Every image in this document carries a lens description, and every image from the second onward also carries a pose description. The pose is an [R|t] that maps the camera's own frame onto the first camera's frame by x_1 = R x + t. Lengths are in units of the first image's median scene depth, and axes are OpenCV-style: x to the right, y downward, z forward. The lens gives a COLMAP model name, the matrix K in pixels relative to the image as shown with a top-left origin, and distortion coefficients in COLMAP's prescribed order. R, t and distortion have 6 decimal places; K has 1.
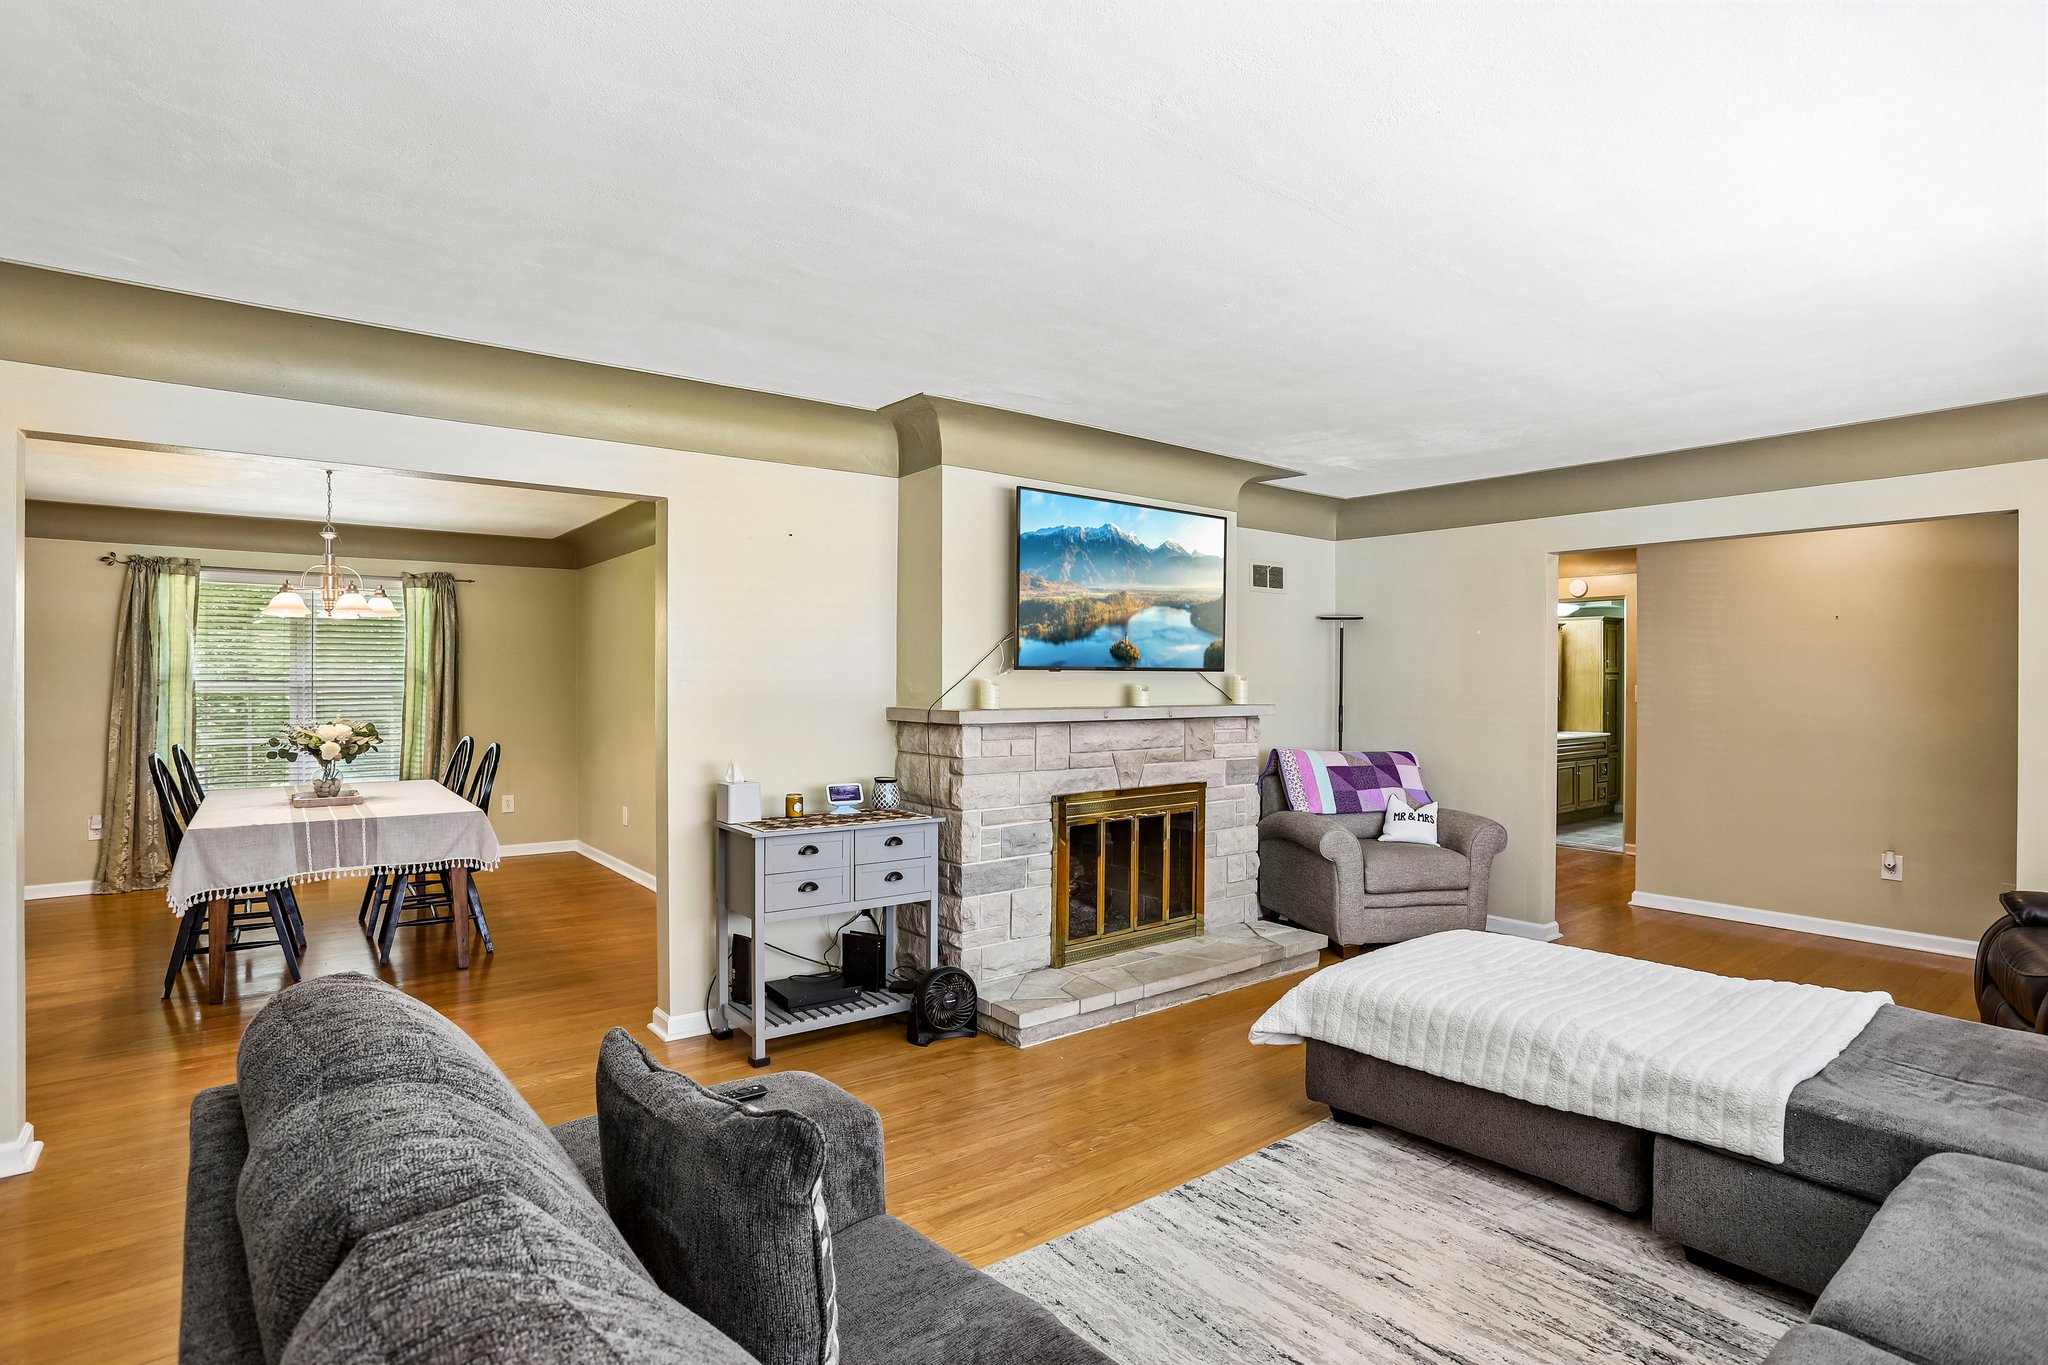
lens RADIAL K [[1023.3, 0, 1009.7], [0, 1023.3, 681.8], [0, 0, 1]] dist [-0.074941, 0.036616]
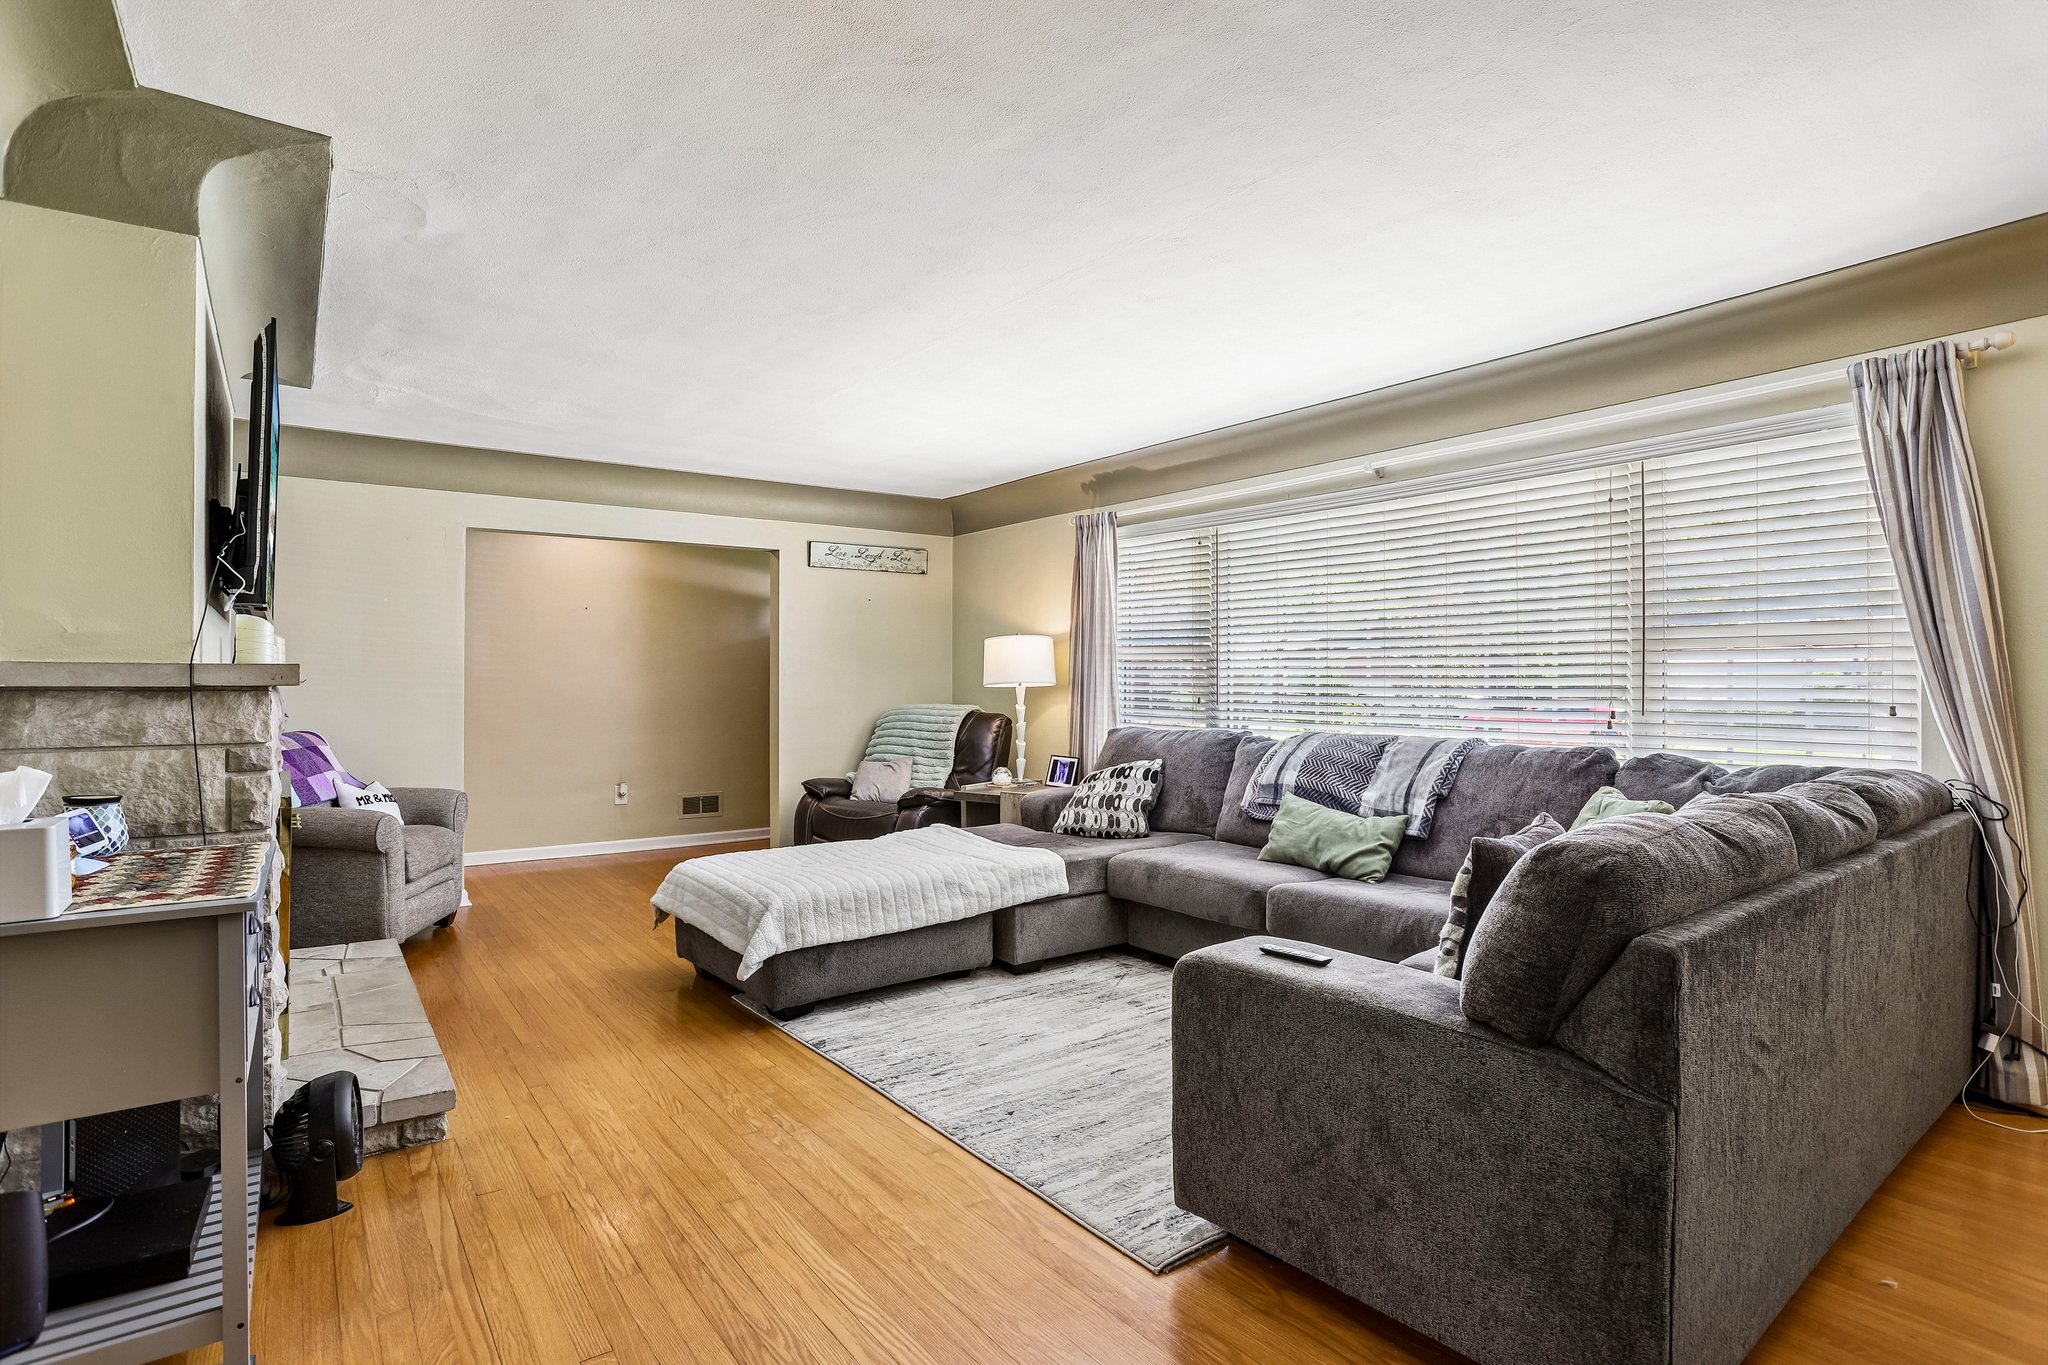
lens RADIAL K [[1023.3, 0, 1009.7], [0, 1023.3, 681.8], [0, 0, 1]] dist [-0.074941, 0.036616]
pose [[0.029886, -0.002933, 0.999549, -0.597411], [0.002605, 0.999993, 0.002856, 0.036752], [-0.999550, 0.002519, 0.029894, 0.522780]]
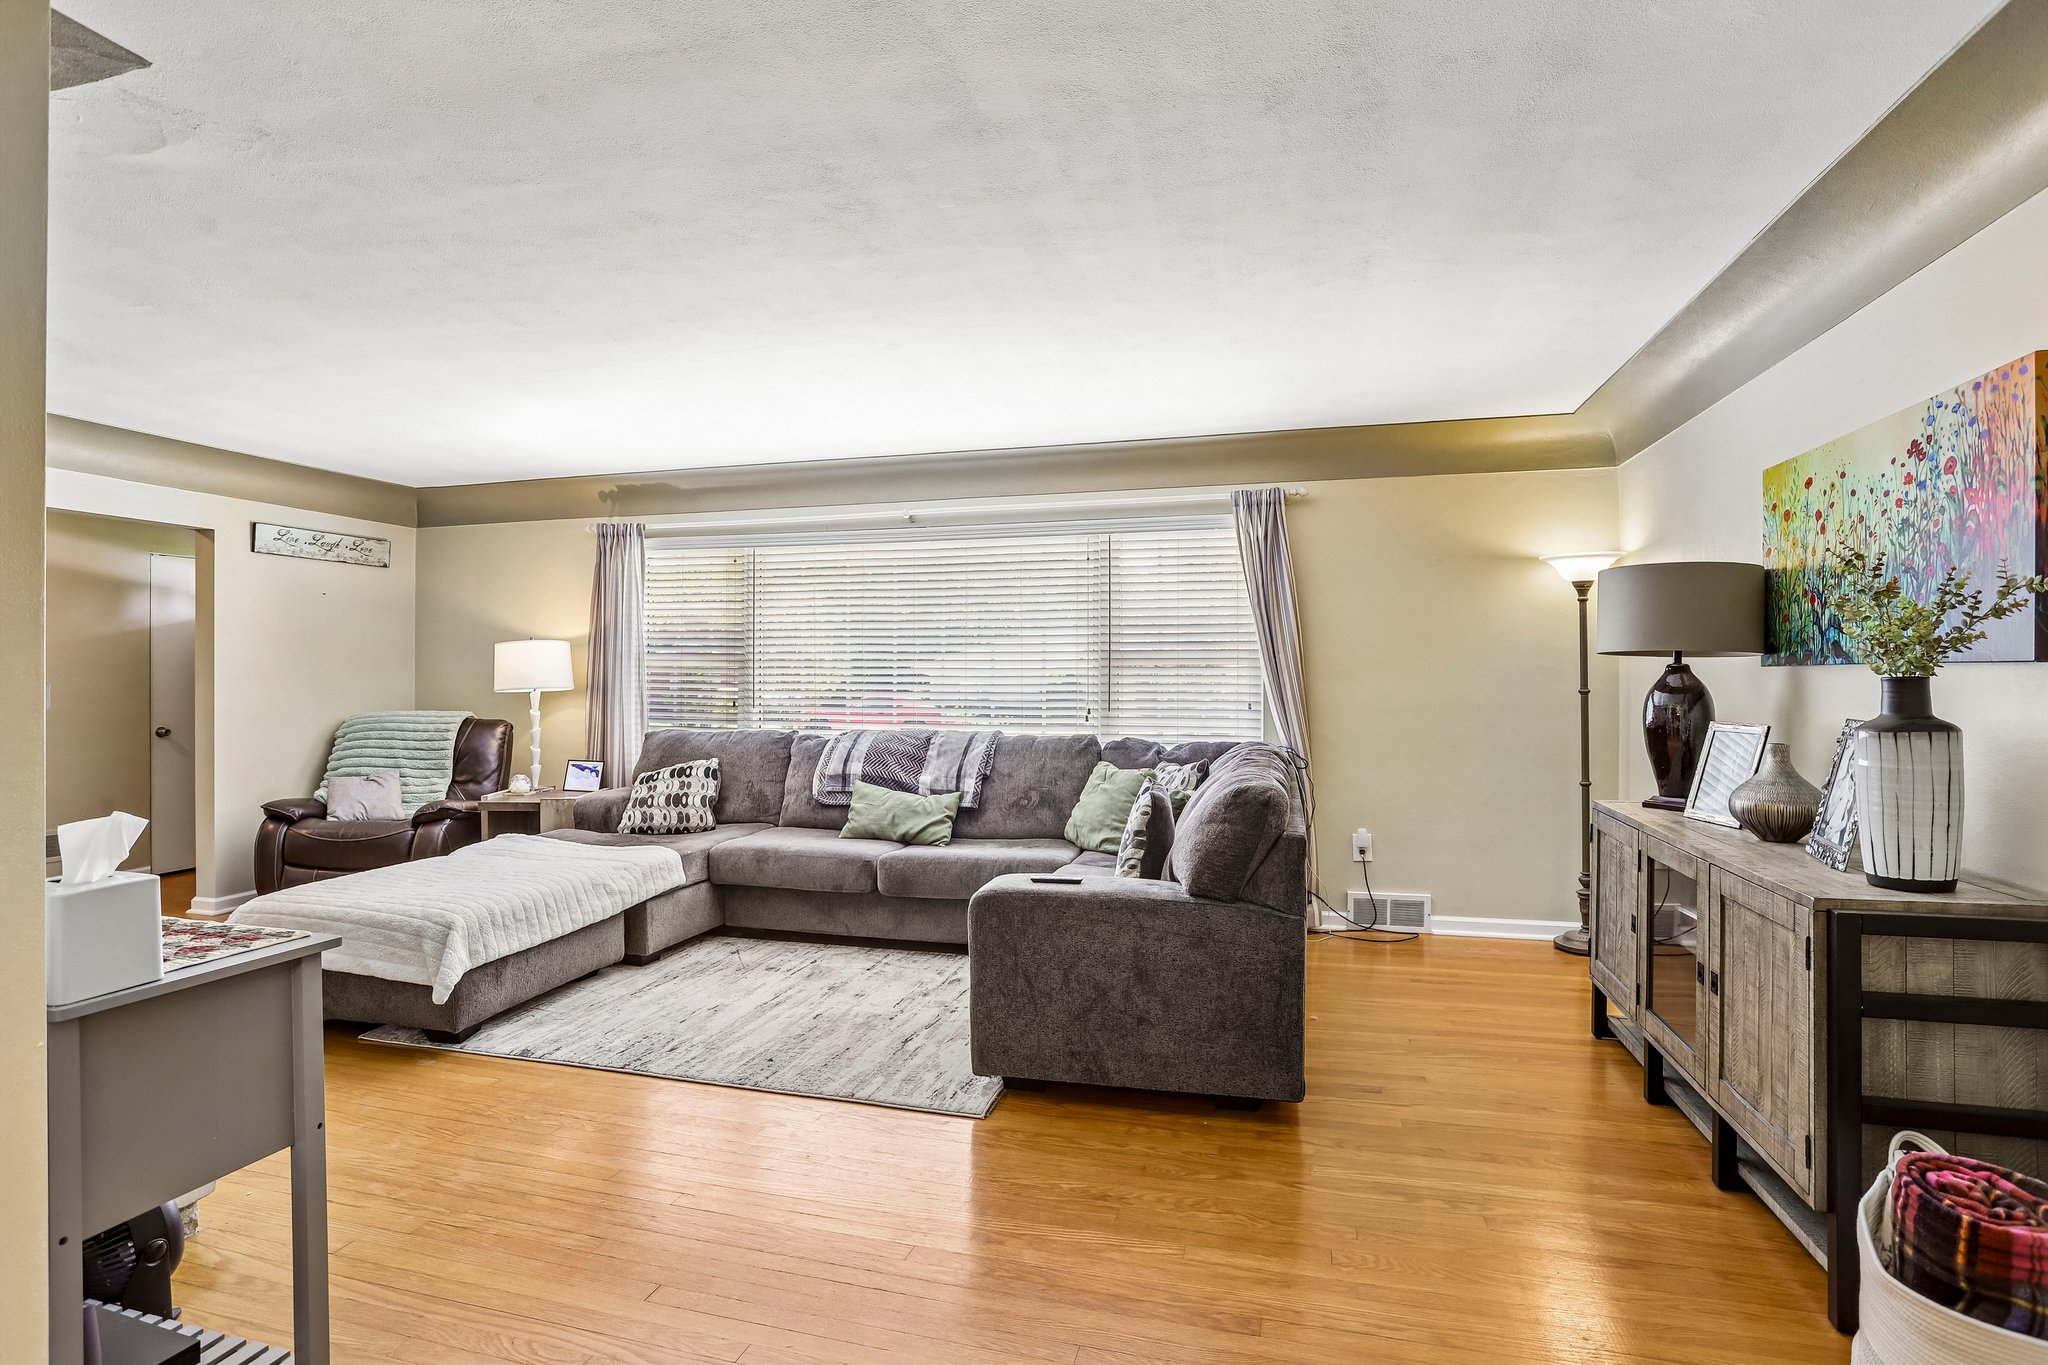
lens RADIAL K [[1023.3, 0, 1009.7], [0, 1023.3, 681.8], [0, 0, 1]] dist [-0.074941, 0.036616]
pose [[-0.591249, -0.005263, 0.806472, -0.671810], [-0.000130, 0.999979, 0.006430, 0.024584], [-0.806489, 0.003697, -0.591237, 0.850778]]
